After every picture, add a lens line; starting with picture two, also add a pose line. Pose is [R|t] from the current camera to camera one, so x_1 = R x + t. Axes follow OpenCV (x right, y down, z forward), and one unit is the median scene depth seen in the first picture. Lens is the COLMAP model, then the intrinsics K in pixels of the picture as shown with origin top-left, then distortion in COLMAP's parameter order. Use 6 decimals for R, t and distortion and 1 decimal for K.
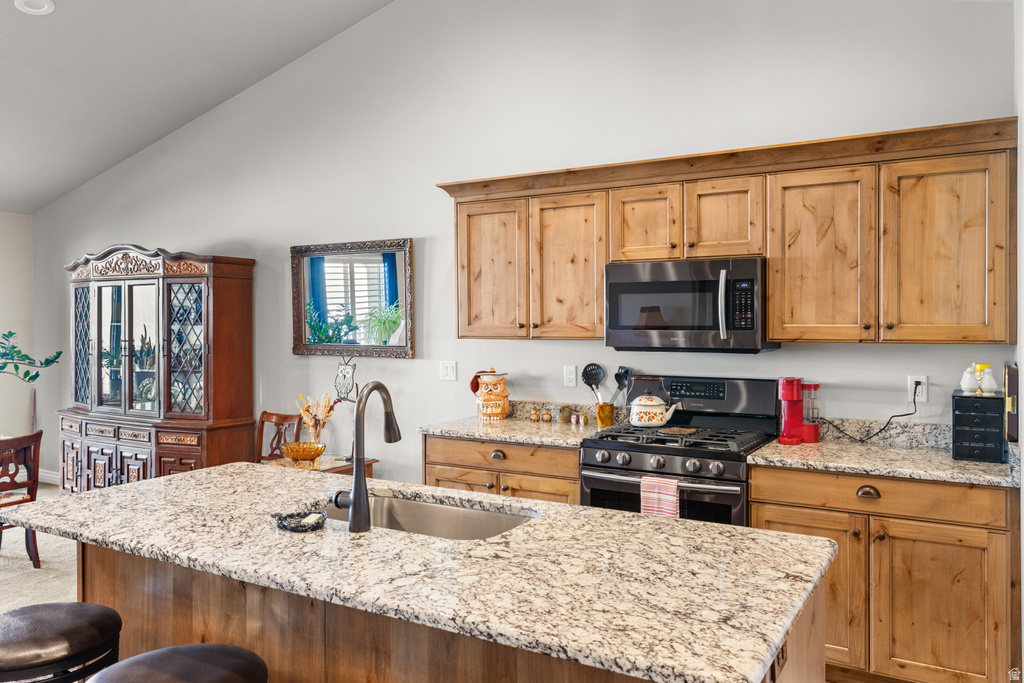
lens RADIAL K [[775.6, 0, 516.0], [0, 775.6, 333.3], [0, 0, 1]] dist [0.008502, -0.002563]
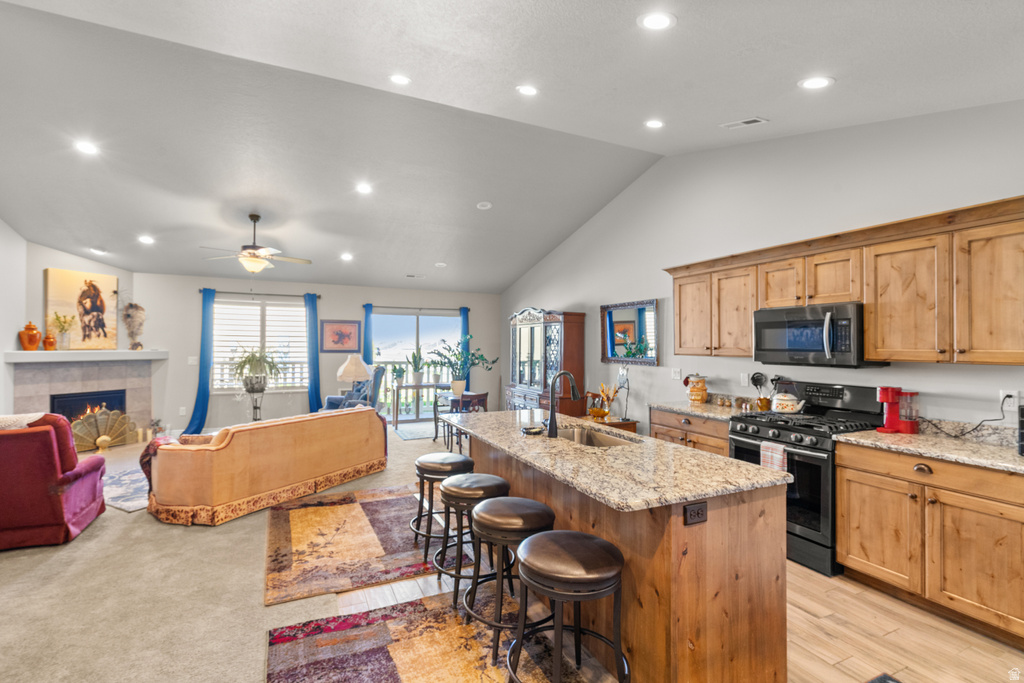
lens RADIAL K [[468.6, 0, 509.6], [0, 468.6, 346.3], [0, 0, 1]] dist [-0.004299, 0.002131]
pose [[0.823491, 0.010808, -0.567226, 0.266091], [-0.019244, 0.999775, -0.008889, 0.004050], [0.567002, 0.018235, 0.823514, -0.105016]]
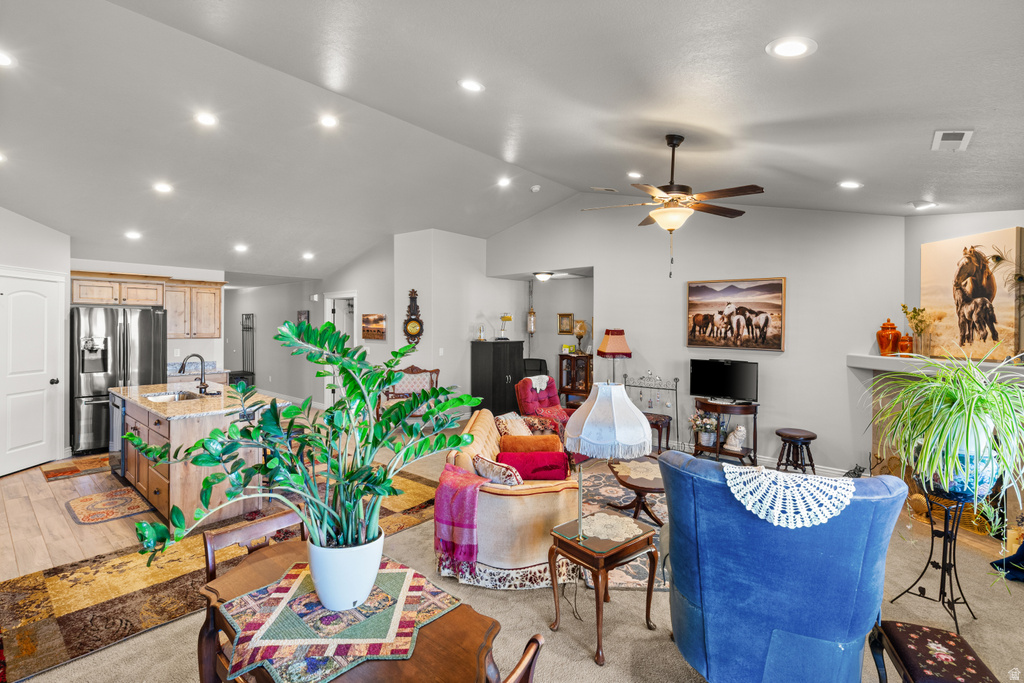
lens RADIAL K [[468.6, 0, 502.7], [0, 468.6, 333.8], [0, 0, 1]] dist [-0.004299, 0.002131]
pose [[-0.982430, -0.008301, 0.186449, -1.157709], [-0.002120, 0.999442, 0.033325, -0.061301], [-0.186621, 0.032344, -0.981899, 1.673284]]
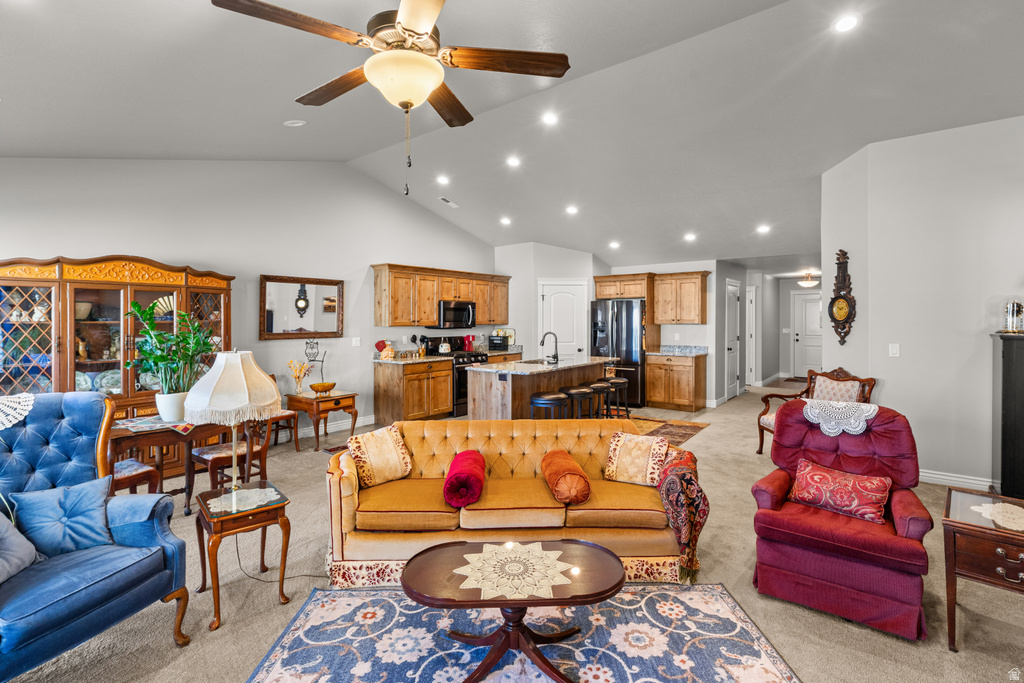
lens RADIAL K [[468.6, 0, 509.9], [0, 468.6, 328.5], [0, 0, 1]] dist [-0.004299, 0.002131]
pose [[0.136381, -0.018214, 0.990489, -1.805587], [0.018293, 0.999707, 0.015865, -0.004883], [-0.990488, 0.015956, 0.136674, 0.510723]]
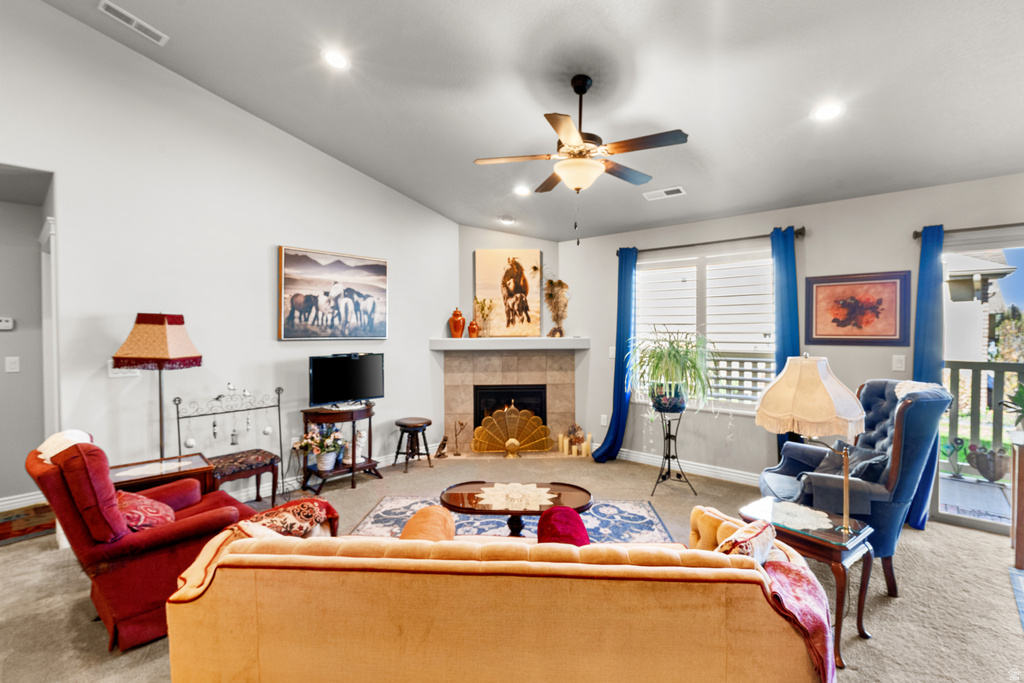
lens RADIAL K [[468.6, 0, 510.6], [0, 468.6, 338.3], [0, 0, 1]] dist [-0.004299, 0.002131]
pose [[-0.193450, 0.025329, -0.980783, -0.500273], [-0.009941, 0.999565, 0.027775, -0.005957], [0.981060, 0.015123, -0.193114, 0.725287]]
